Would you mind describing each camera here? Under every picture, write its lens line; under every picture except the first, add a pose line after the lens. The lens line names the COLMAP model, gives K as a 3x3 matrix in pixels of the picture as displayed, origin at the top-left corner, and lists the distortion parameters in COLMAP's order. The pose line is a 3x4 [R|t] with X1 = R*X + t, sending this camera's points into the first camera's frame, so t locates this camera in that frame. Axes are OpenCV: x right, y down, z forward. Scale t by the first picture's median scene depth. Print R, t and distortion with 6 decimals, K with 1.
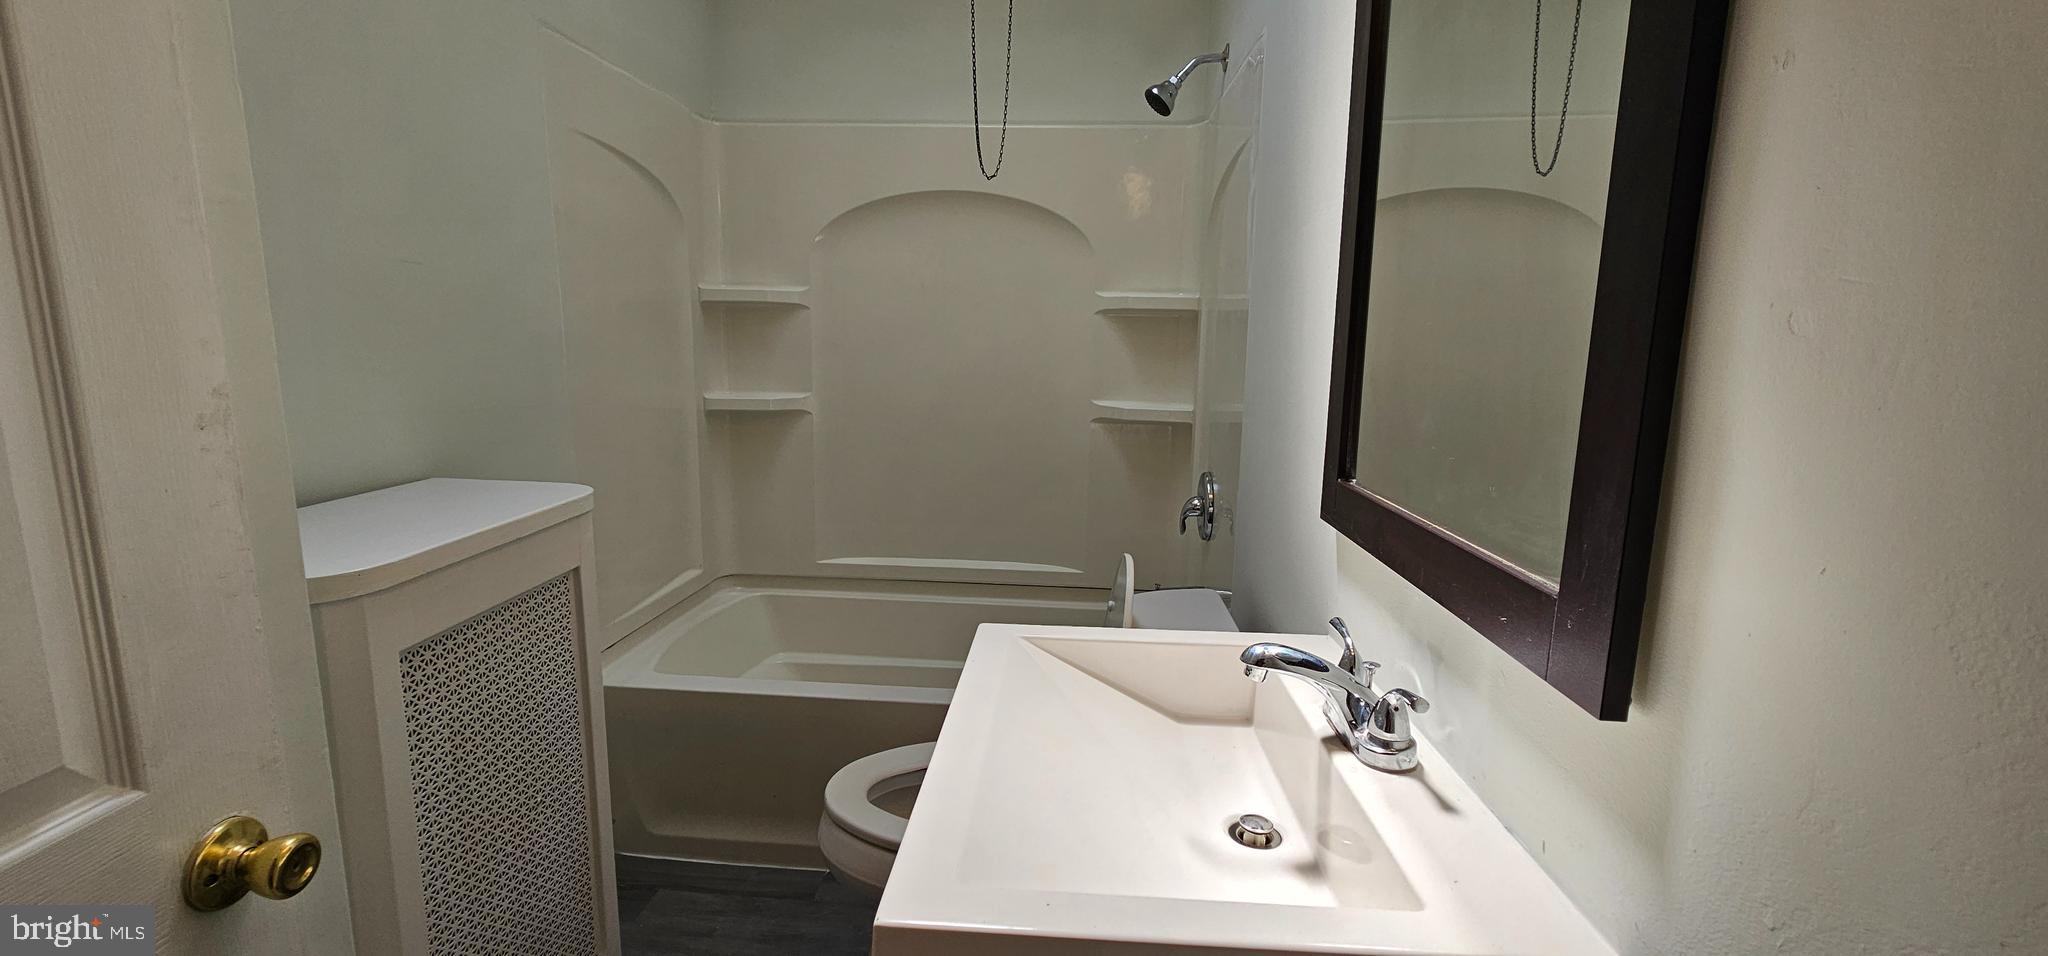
lens RADIAL K [[836.5, 0, 1022.3], [0, 836.5, 489.3], [0, 0, 1]] dist [-0.003161, 0.000494]
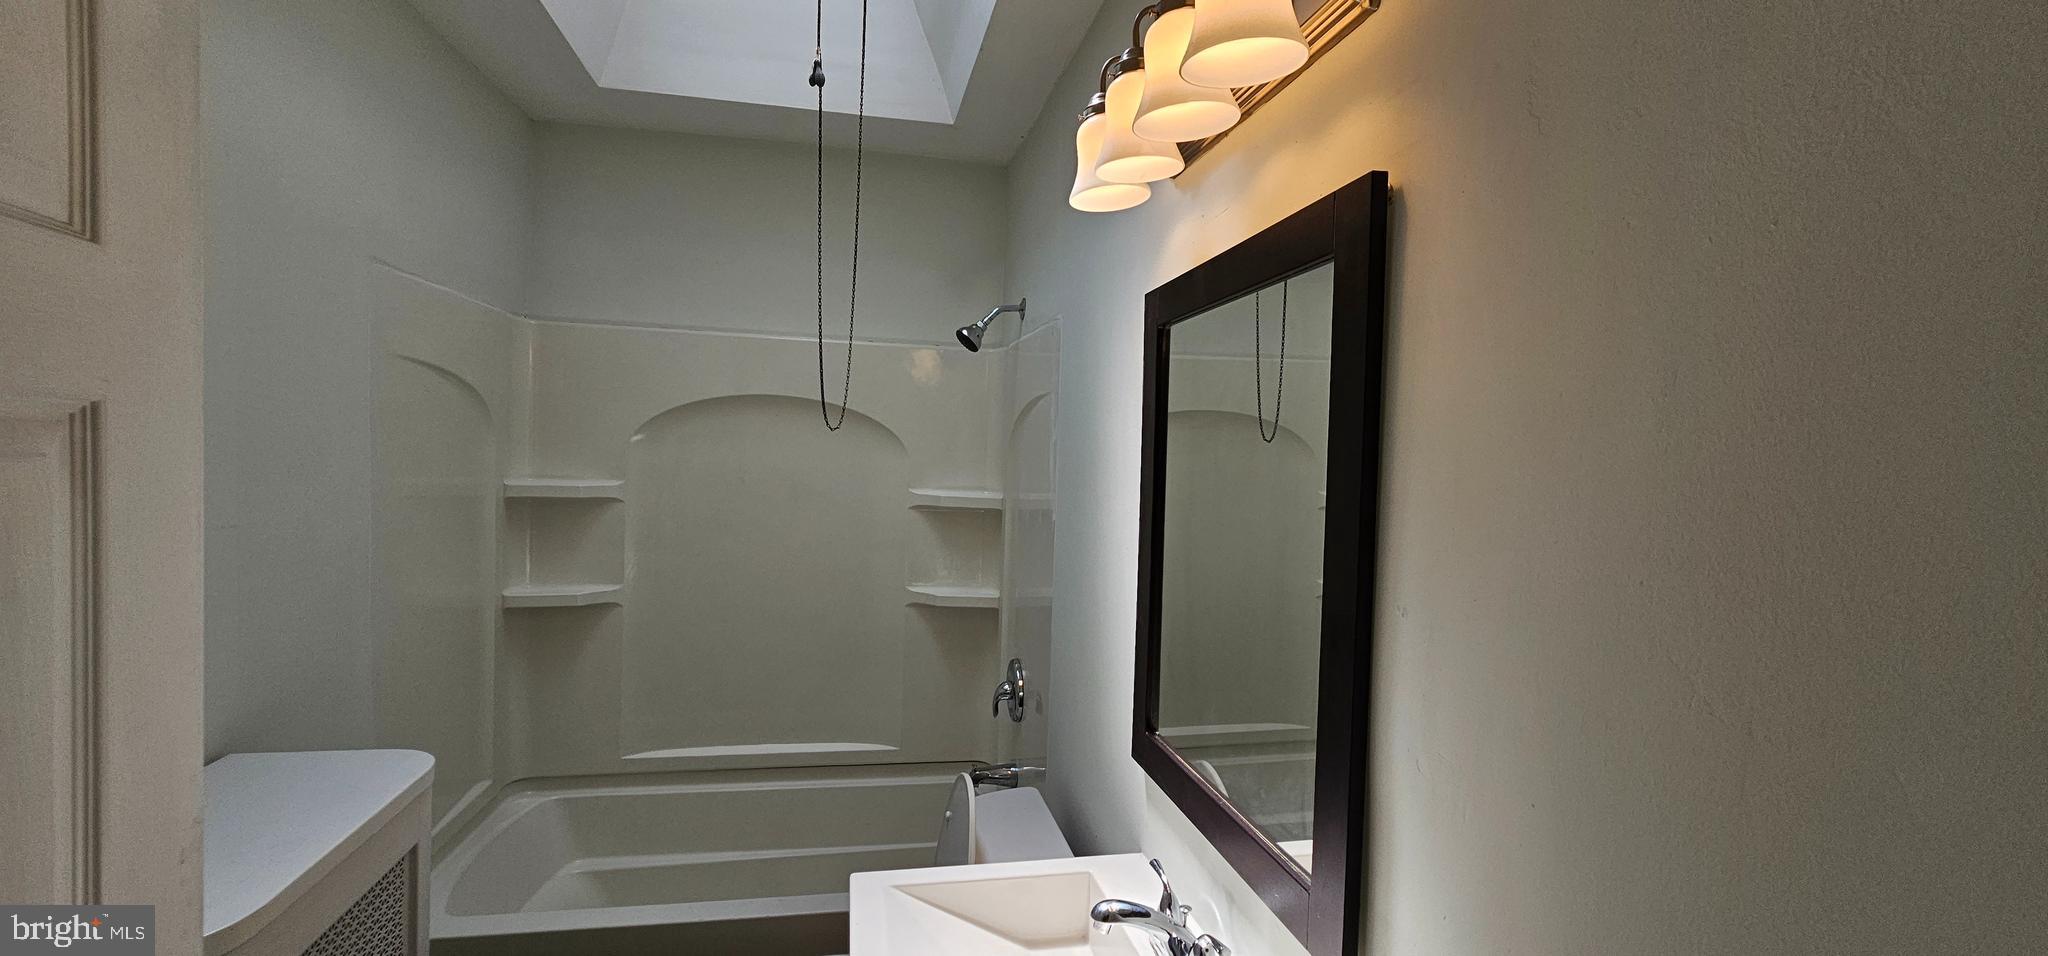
lens RADIAL K [[836.5, 0, 1022.3], [0, 836.5, 489.3], [0, 0, 1]] dist [-0.003161, 0.000494]
pose [[0.964508, 0.004170, 0.264022, -0.069875], [0.029178, 0.992069, -0.122262, -0.113566], [-0.262438, 0.125627, 0.956736, -0.106508]]
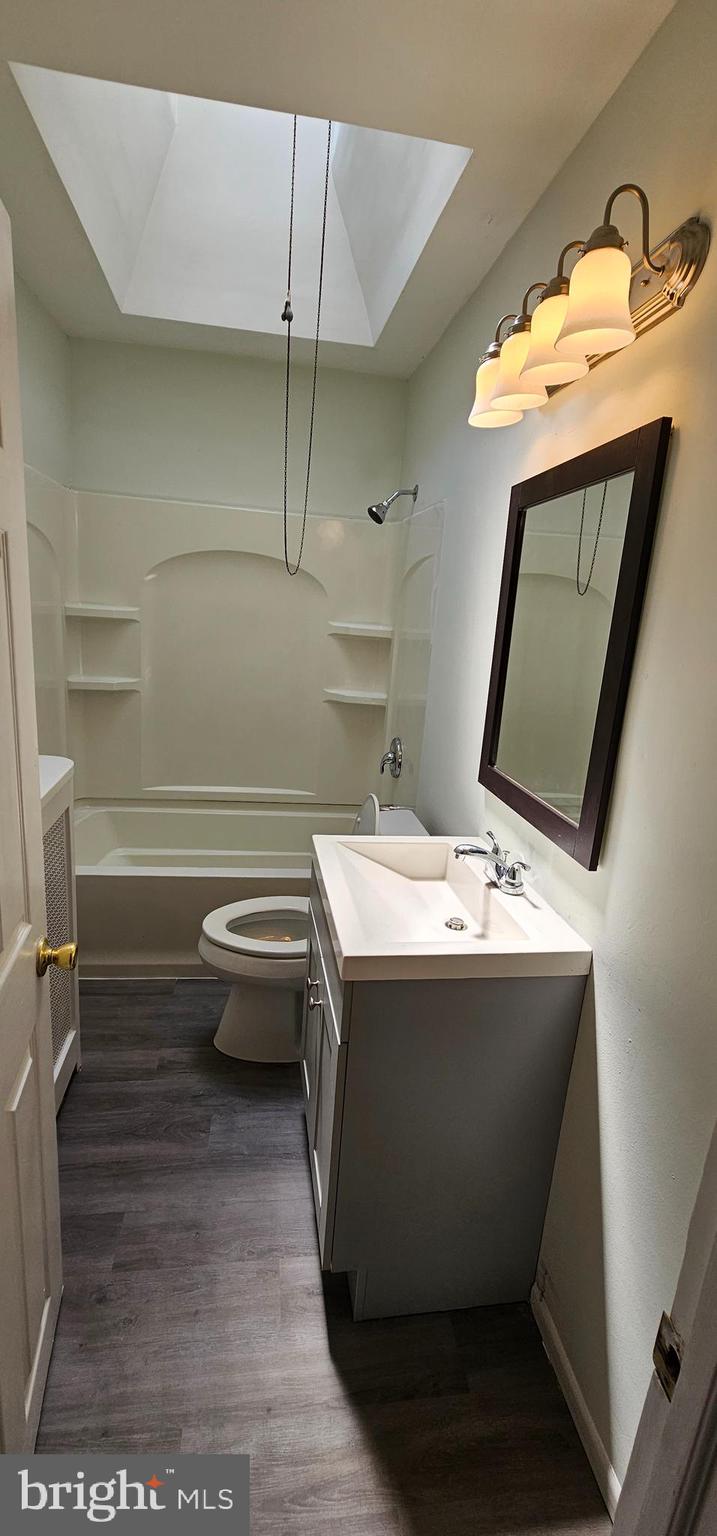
lens RADIAL K [[627.4, 0, 350.9], [0, 627.4, 769.0], [0, 0, 1]] dist [-0.003161, 0.000494]
pose [[0.976008, -0.002123, 0.217722, -0.156320], [-0.016344, 0.996417, 0.082981, -0.064817], [-0.217118, -0.084548, 0.972477, -0.240828]]
